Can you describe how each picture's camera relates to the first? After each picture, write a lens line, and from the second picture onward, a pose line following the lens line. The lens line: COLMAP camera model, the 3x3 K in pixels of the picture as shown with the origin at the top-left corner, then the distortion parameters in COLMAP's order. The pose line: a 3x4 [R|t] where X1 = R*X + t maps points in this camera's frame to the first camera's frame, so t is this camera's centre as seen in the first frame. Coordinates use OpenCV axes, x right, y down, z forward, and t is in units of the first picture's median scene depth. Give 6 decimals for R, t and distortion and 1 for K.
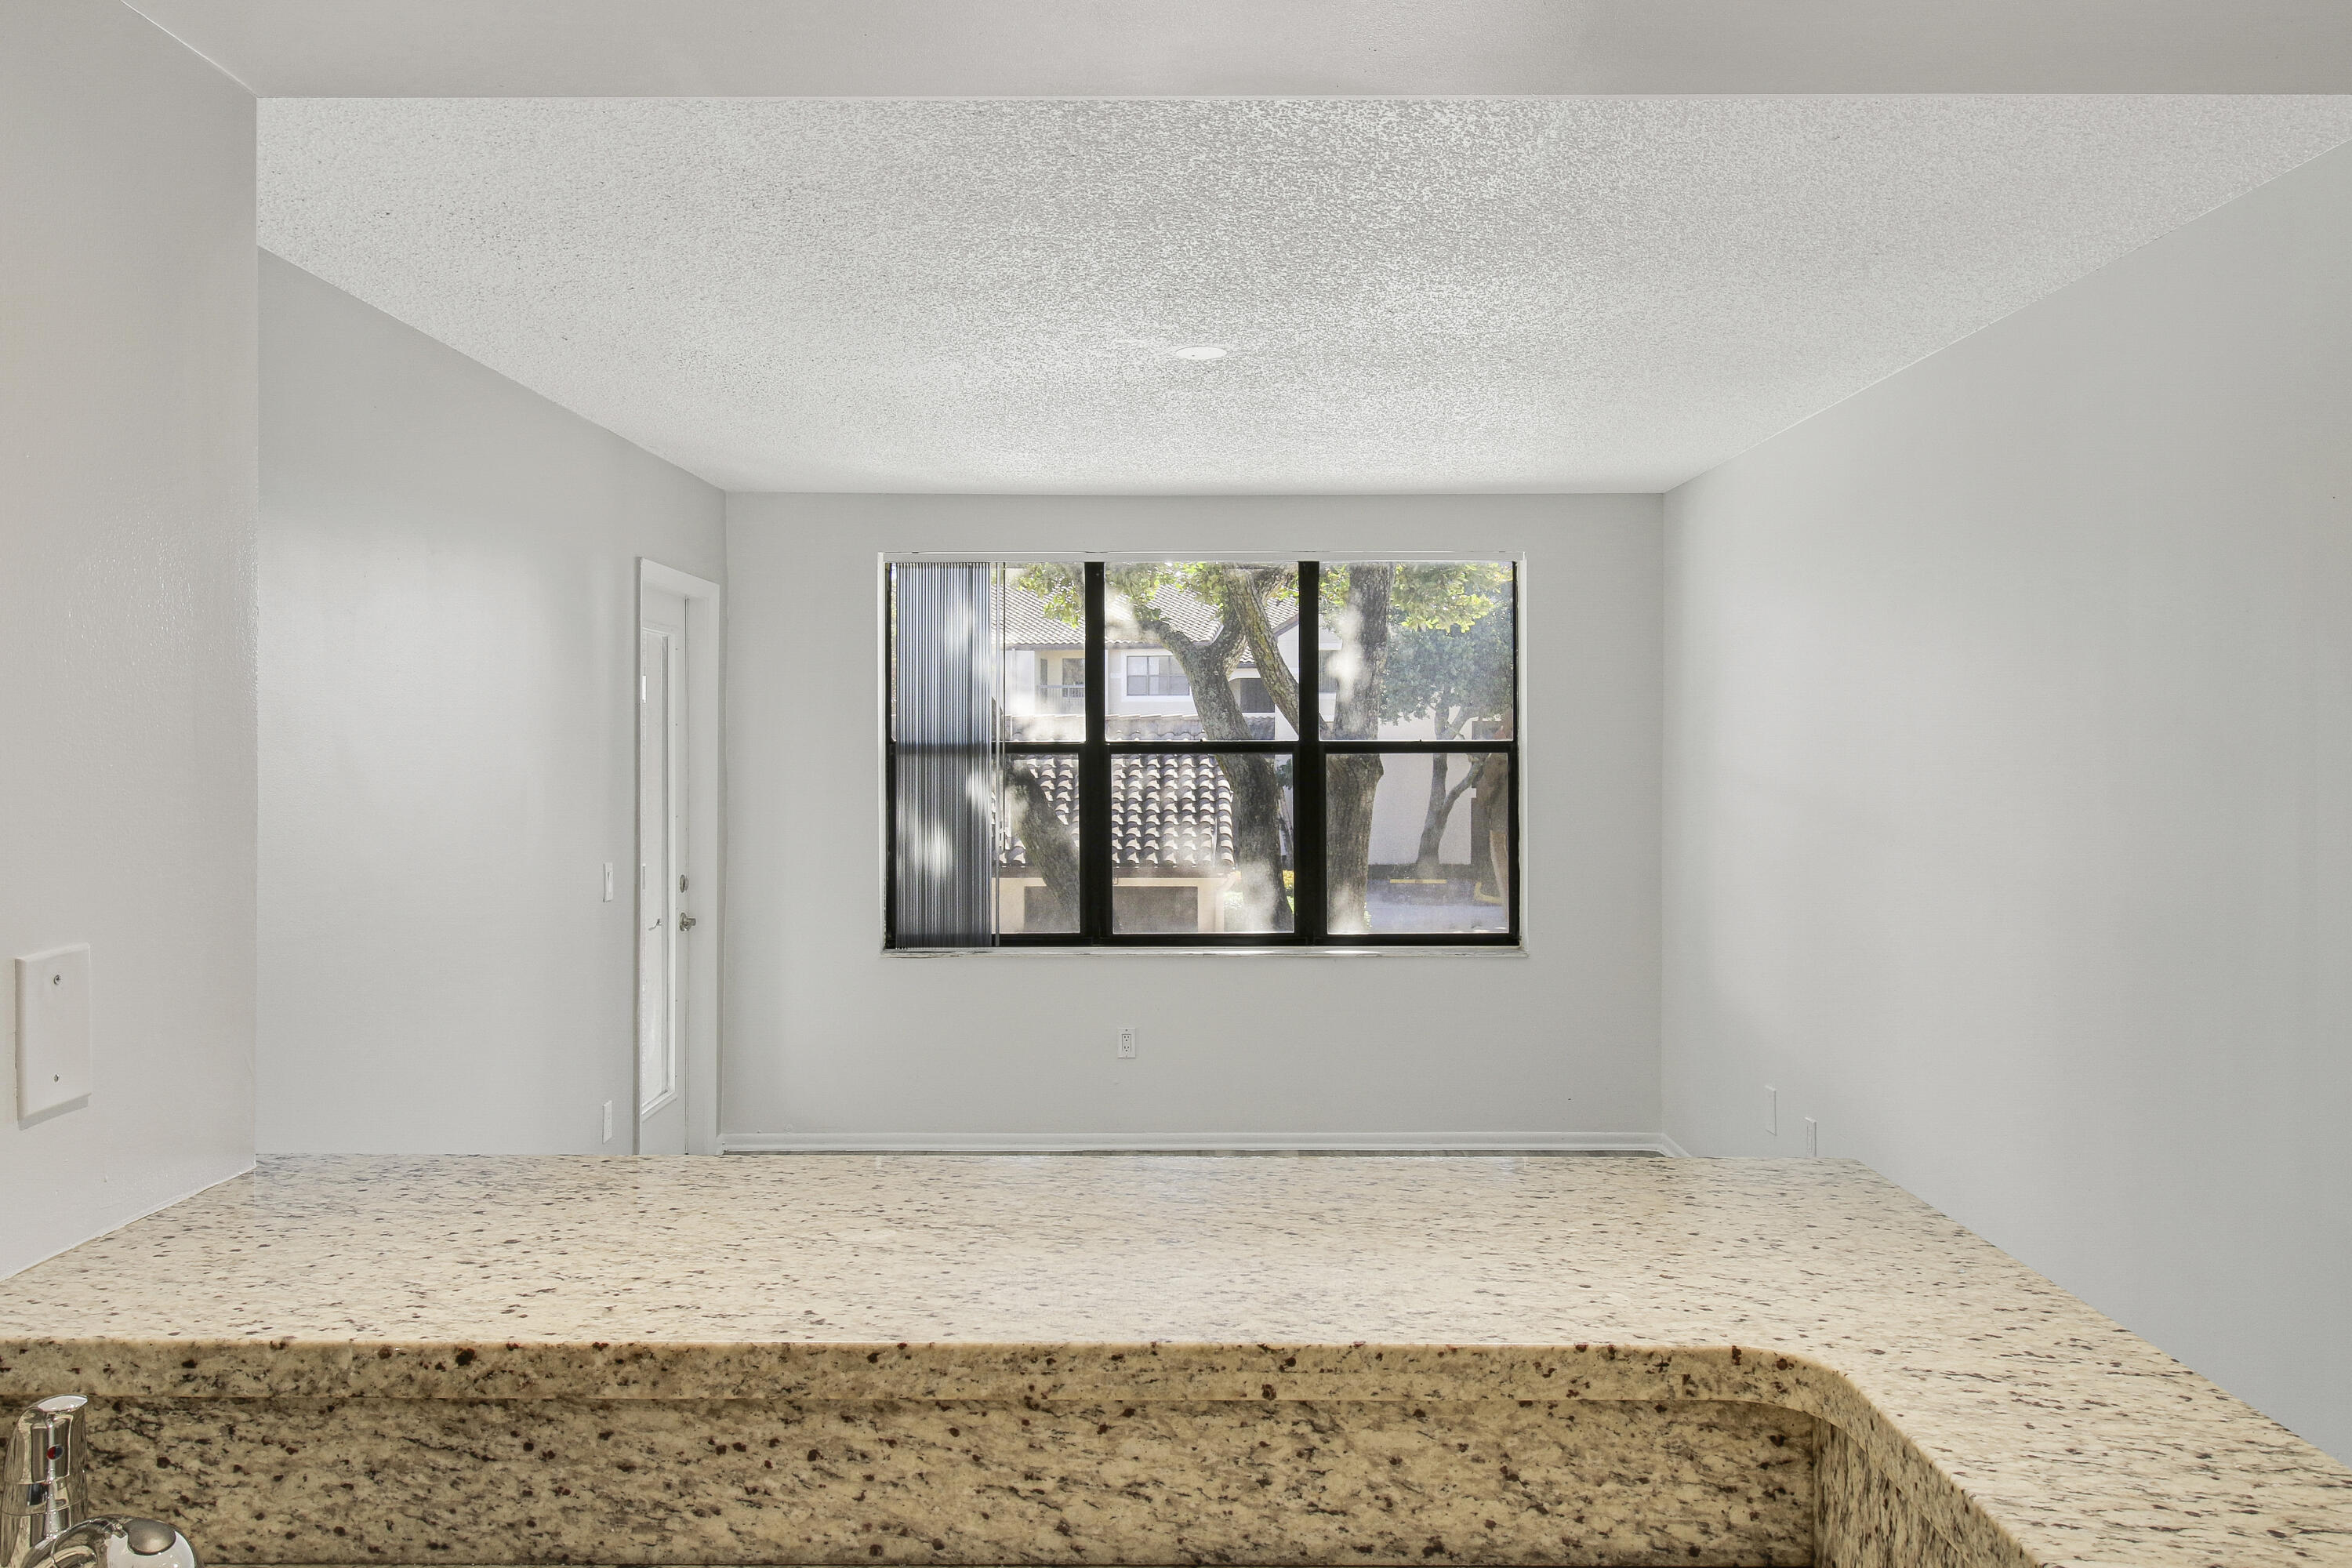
lens RADIAL K [[1731.2, 0, 1190.6], [0, 1731.2, 707.1], [0, 0, 1]] dist [0.008321, -0.000039]
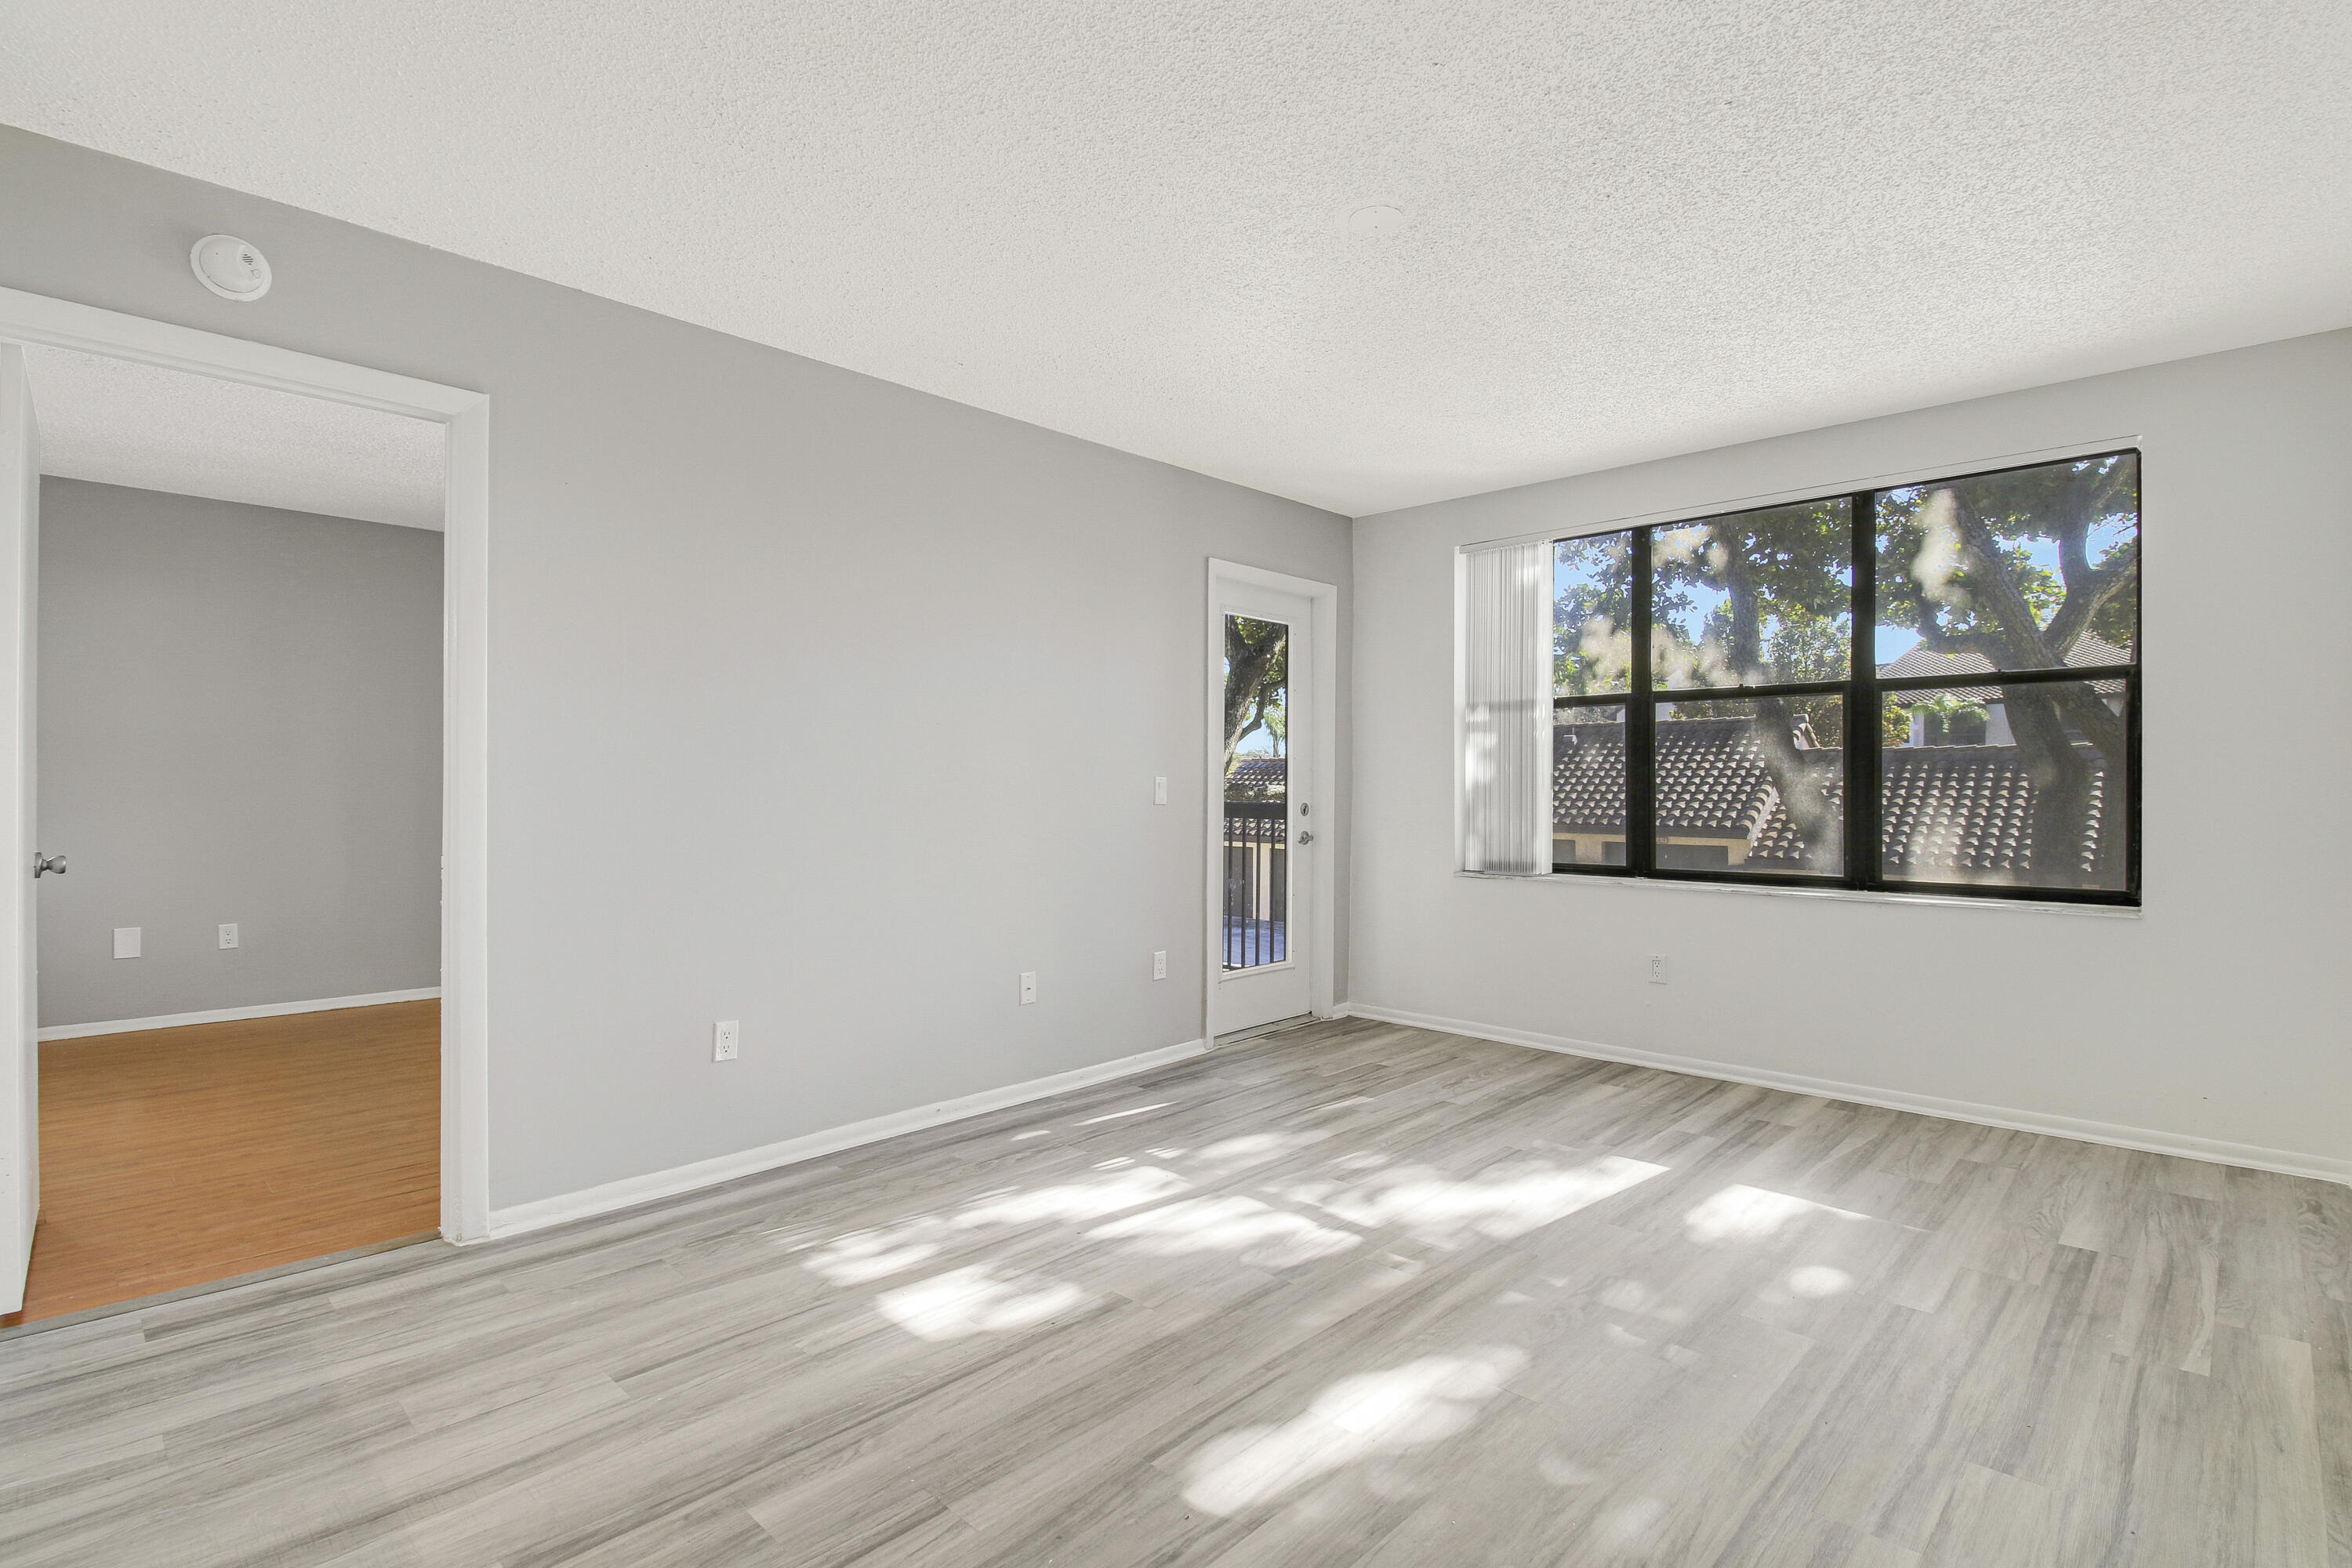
lens RADIAL K [[1115.1, 0, 1213.2], [0, 1115.1, 768.5], [0, 0, 1]] dist [-0.001759, -0.010884]
pose [[0.728667, -0.010435, -0.684789, 0.970707], [0.012896, 0.999916, -0.001515, 0.278551], [0.684747, -0.007727, 0.728740, 1.280141]]
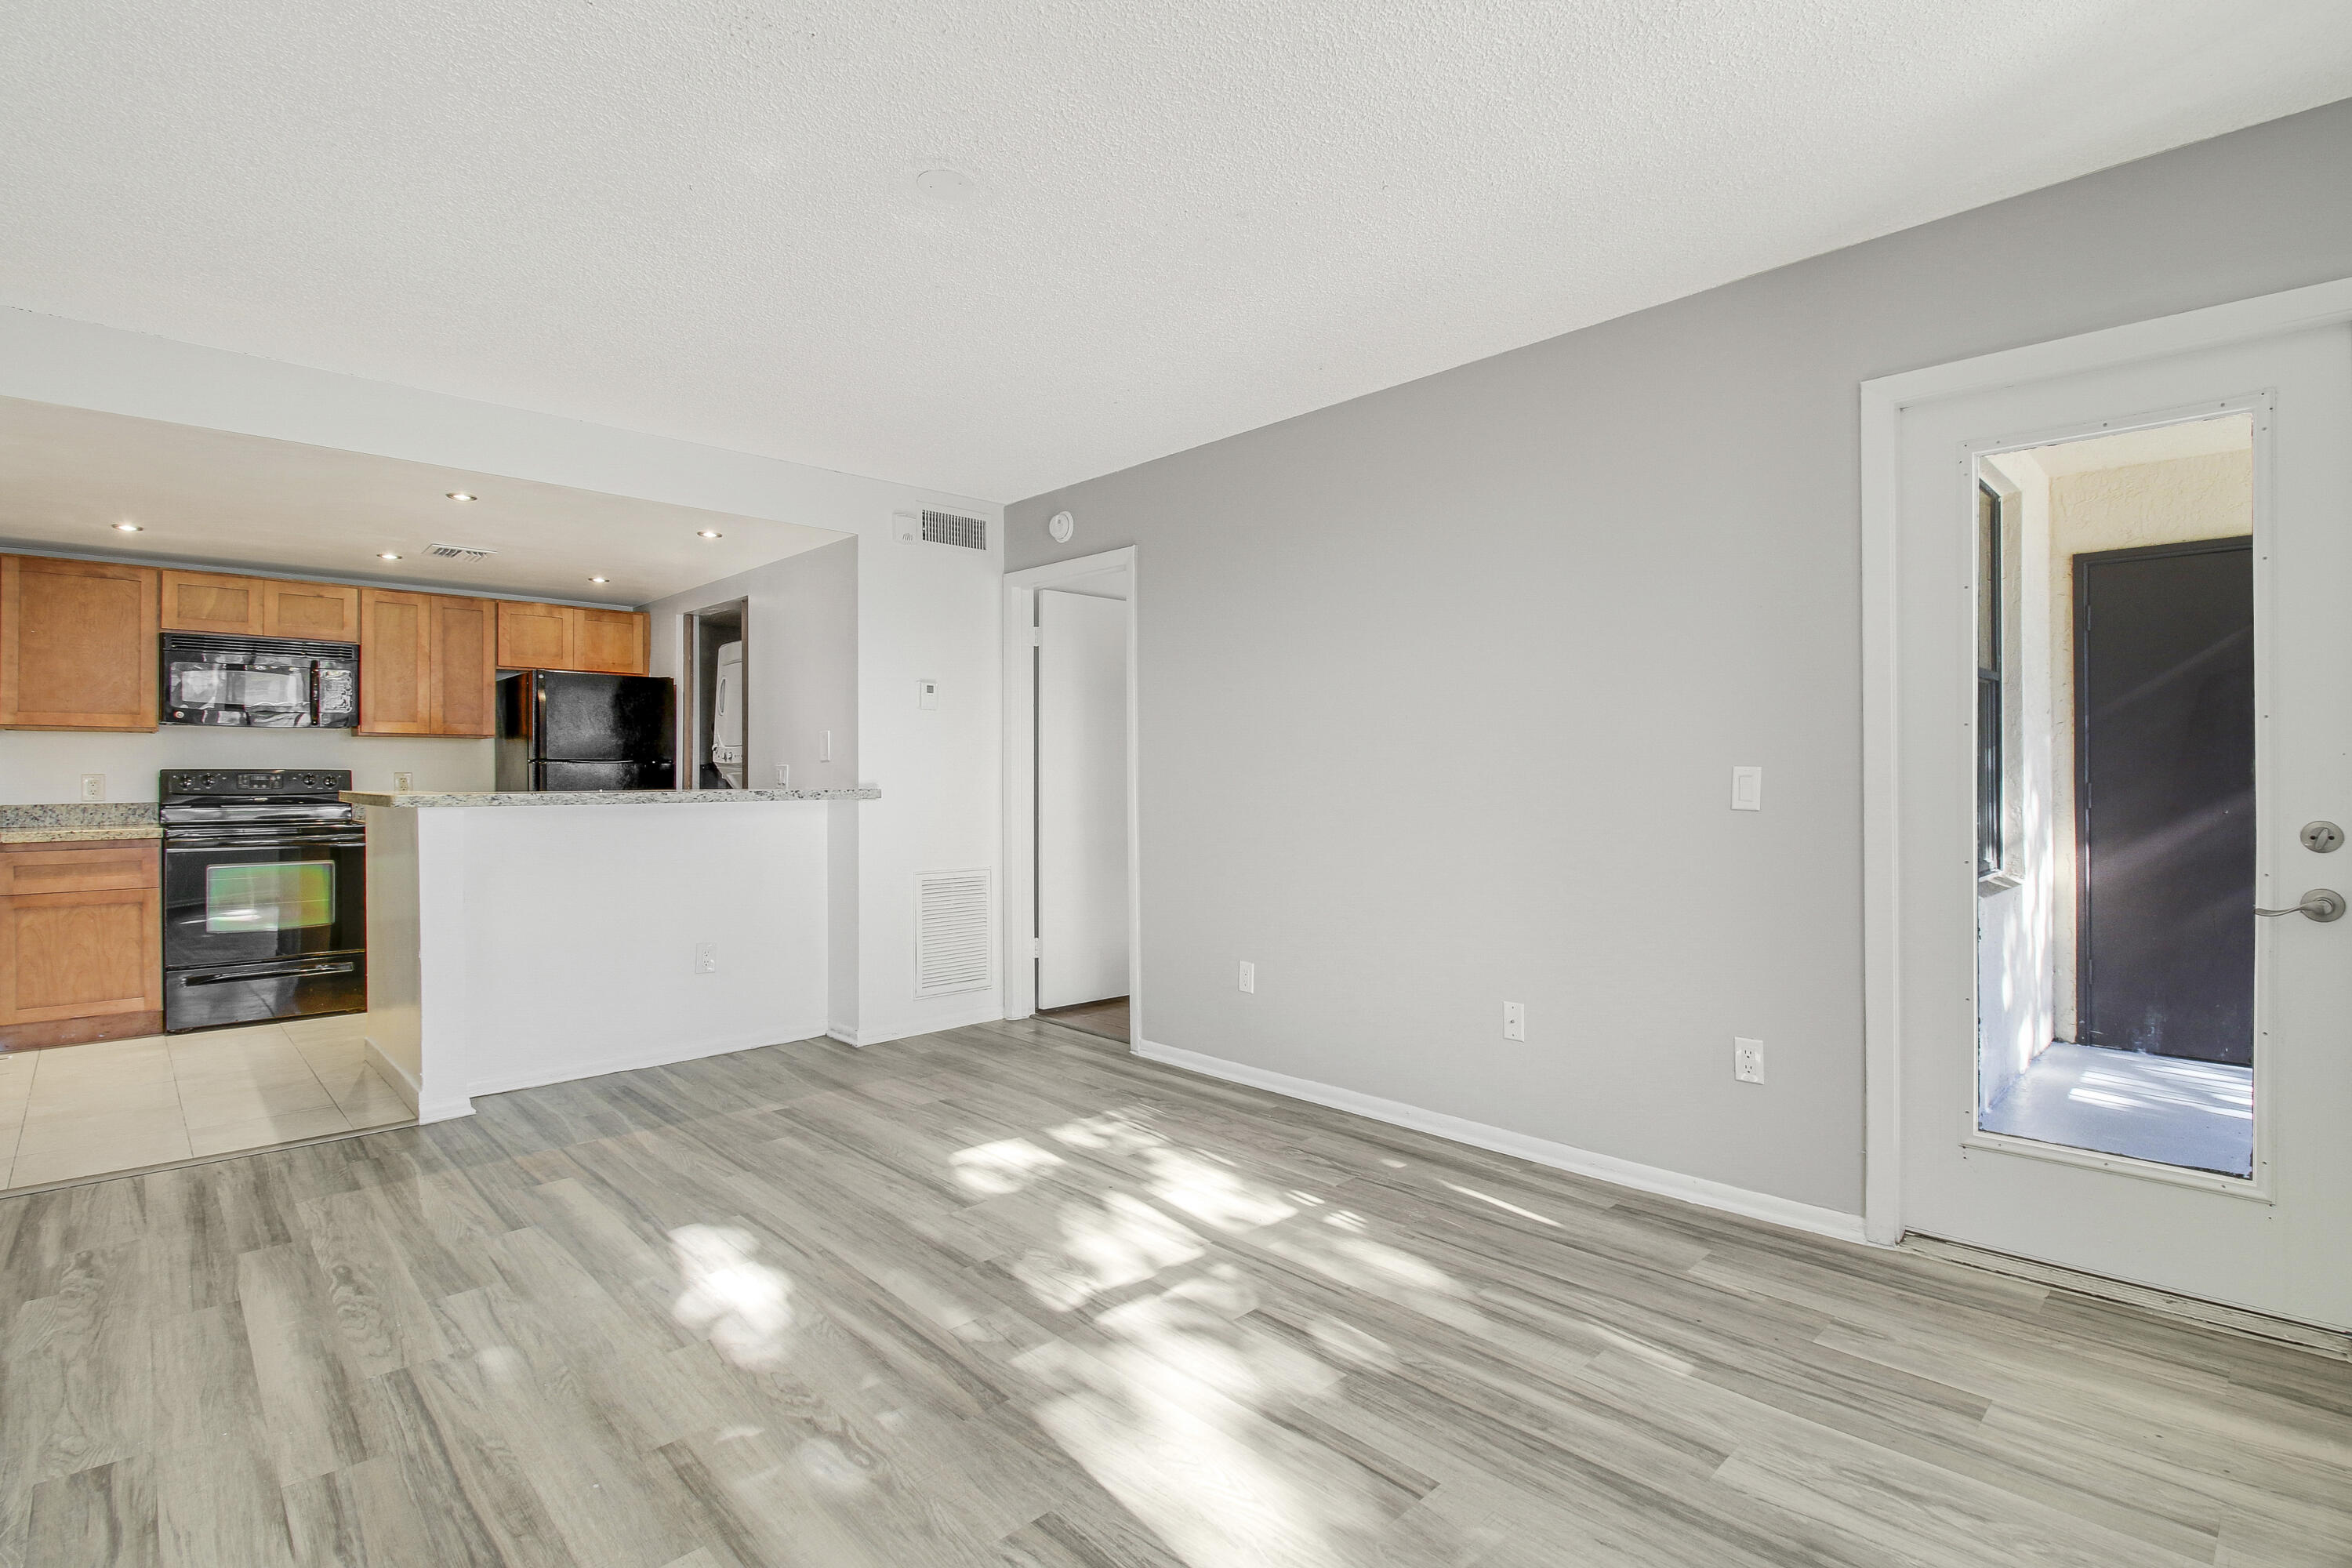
lens RADIAL K [[1115.1, 0, 1188.6], [0, 1115.1, 775.1], [0, 0, 1]] dist [-0.001759, -0.010884]
pose [[-0.724683, -0.001733, -0.689080, 0.838618], [0.014167, 0.999748, -0.017413, 0.327625], [0.688937, -0.022381, -0.724476, 4.027268]]
